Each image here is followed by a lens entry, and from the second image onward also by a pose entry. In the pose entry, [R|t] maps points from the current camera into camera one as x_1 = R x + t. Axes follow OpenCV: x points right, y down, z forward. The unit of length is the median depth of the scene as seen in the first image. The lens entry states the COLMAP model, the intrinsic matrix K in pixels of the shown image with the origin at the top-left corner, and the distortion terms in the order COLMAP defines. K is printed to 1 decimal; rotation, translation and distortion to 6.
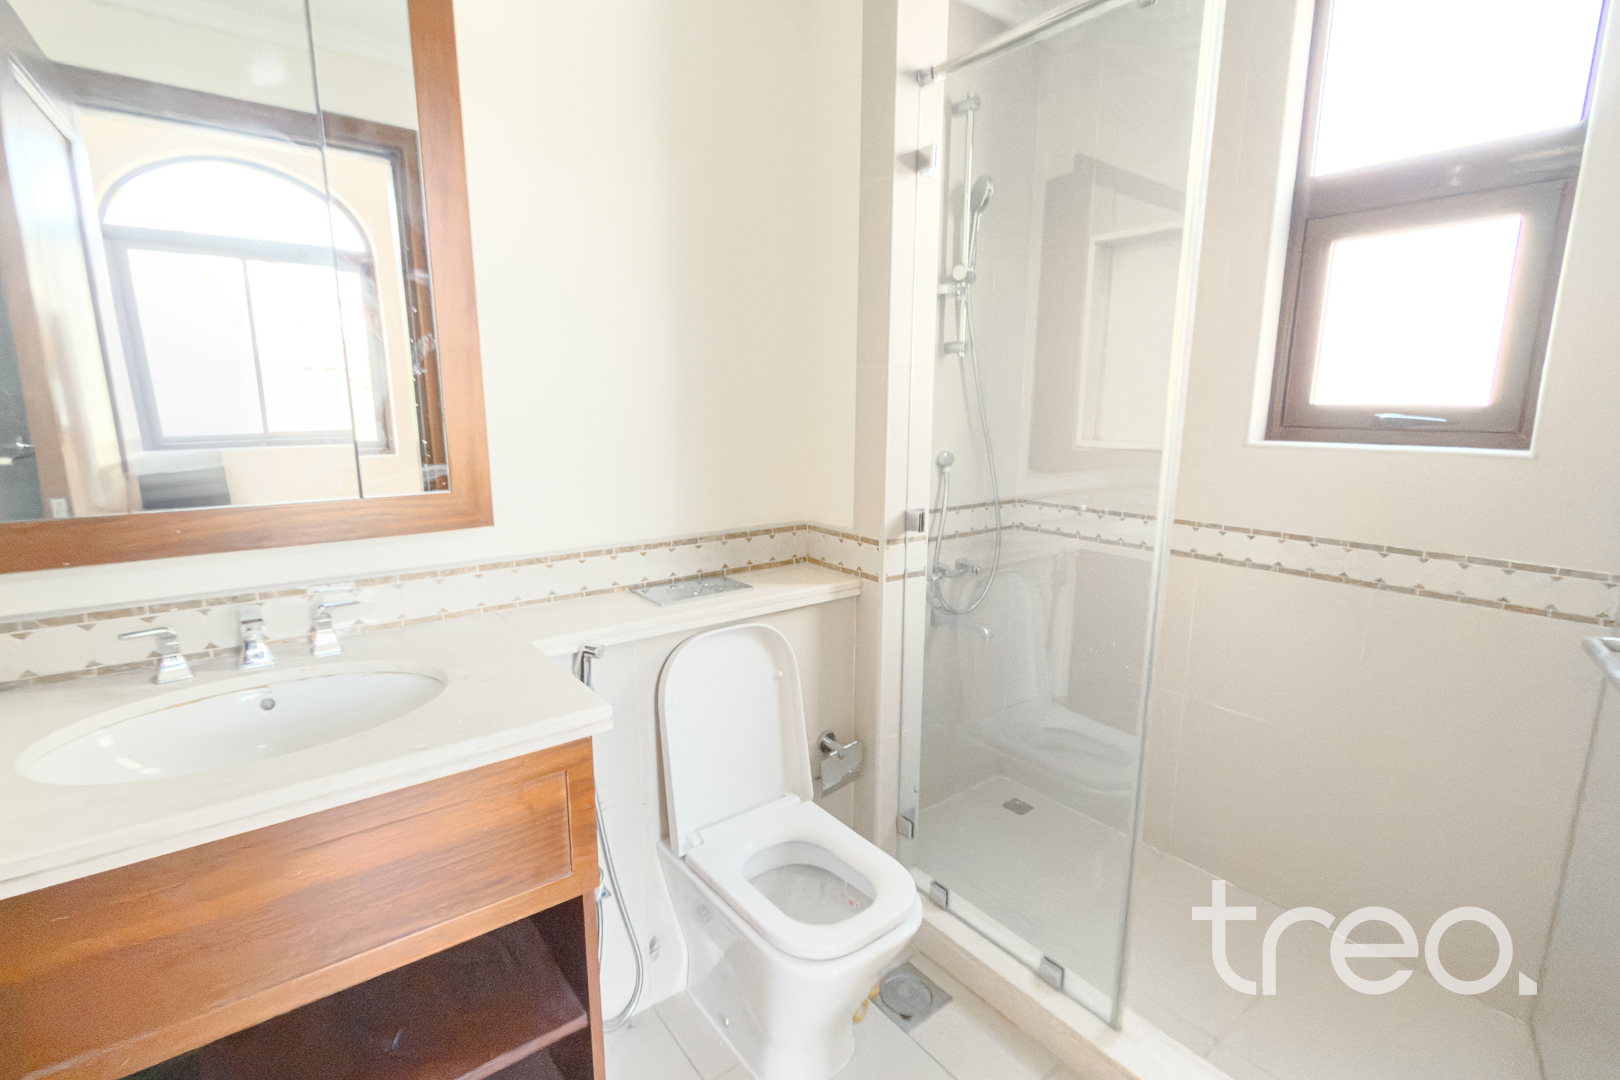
lens RADIAL K [[742.7, 0, 809.1], [0, 742.7, 543.5], [0, 0, 1]] dist [0.006841, 0.000126]
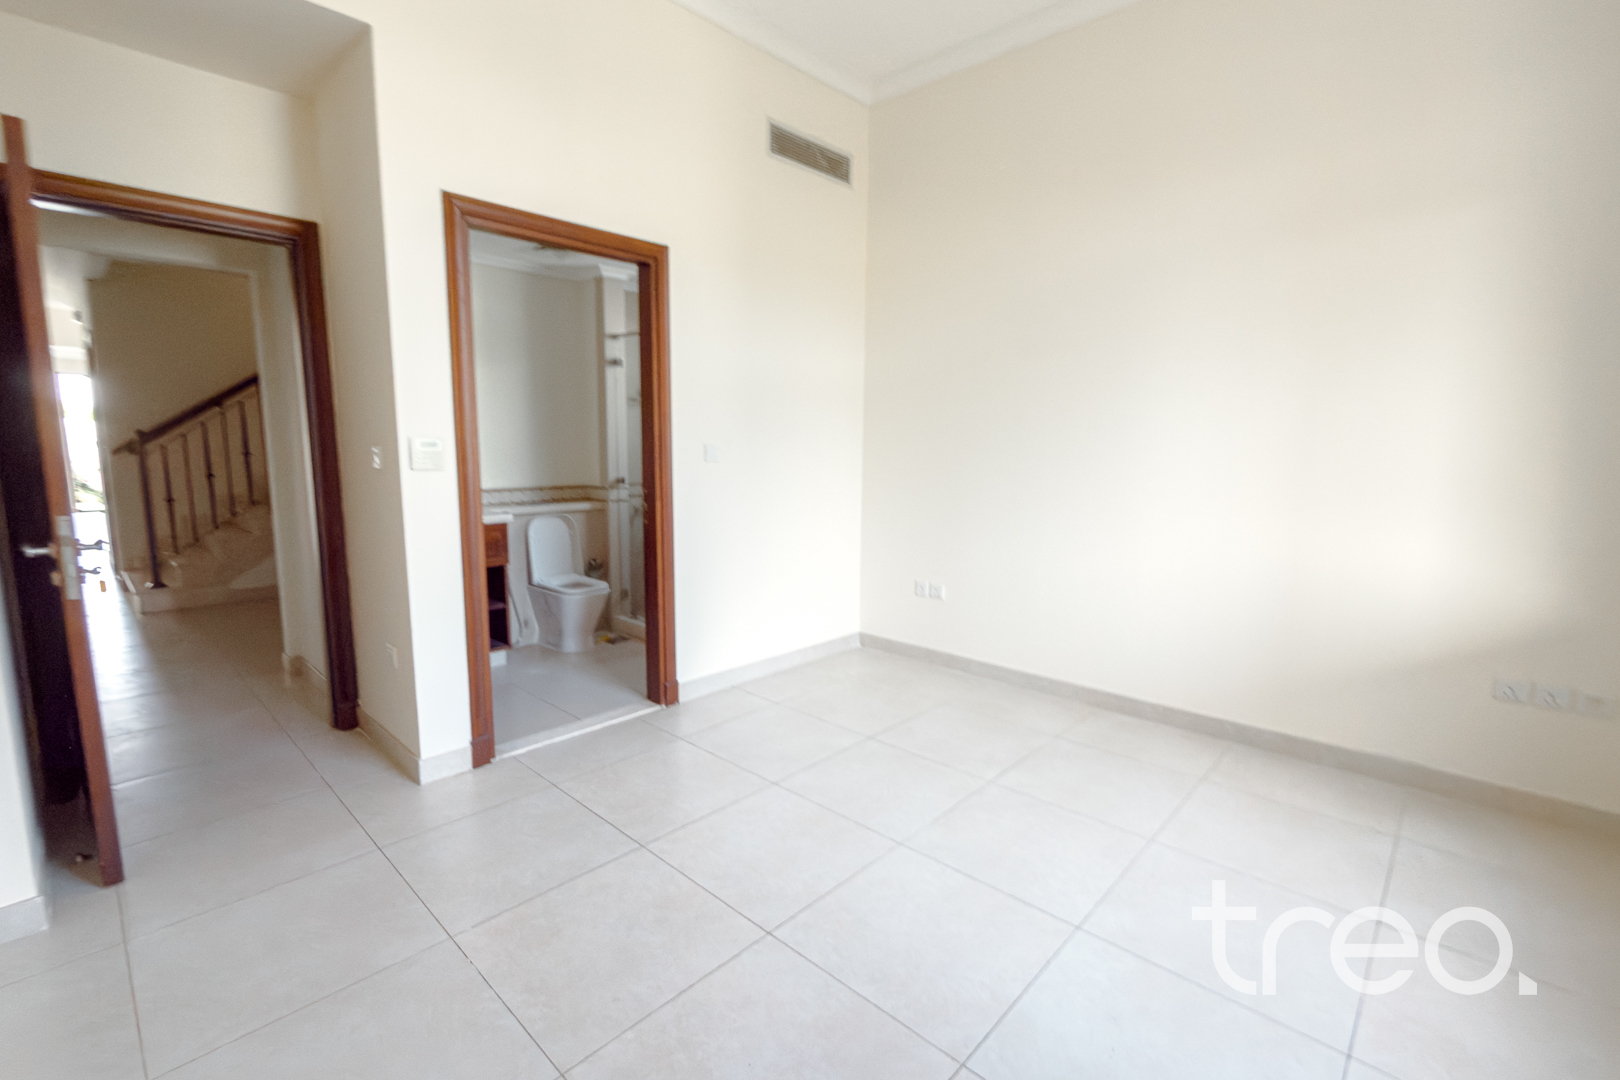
lens RADIAL K [[742.7, 0, 811.5], [0, 742.7, 534.3], [0, 0, 1]] dist [0.006841, 0.000126]
pose [[0.990032, -0.014732, 0.140072, 0.473286], [0.023347, 0.997922, -0.060063, 0.369843], [-0.138896, 0.062734, 0.988318, -1.957003]]
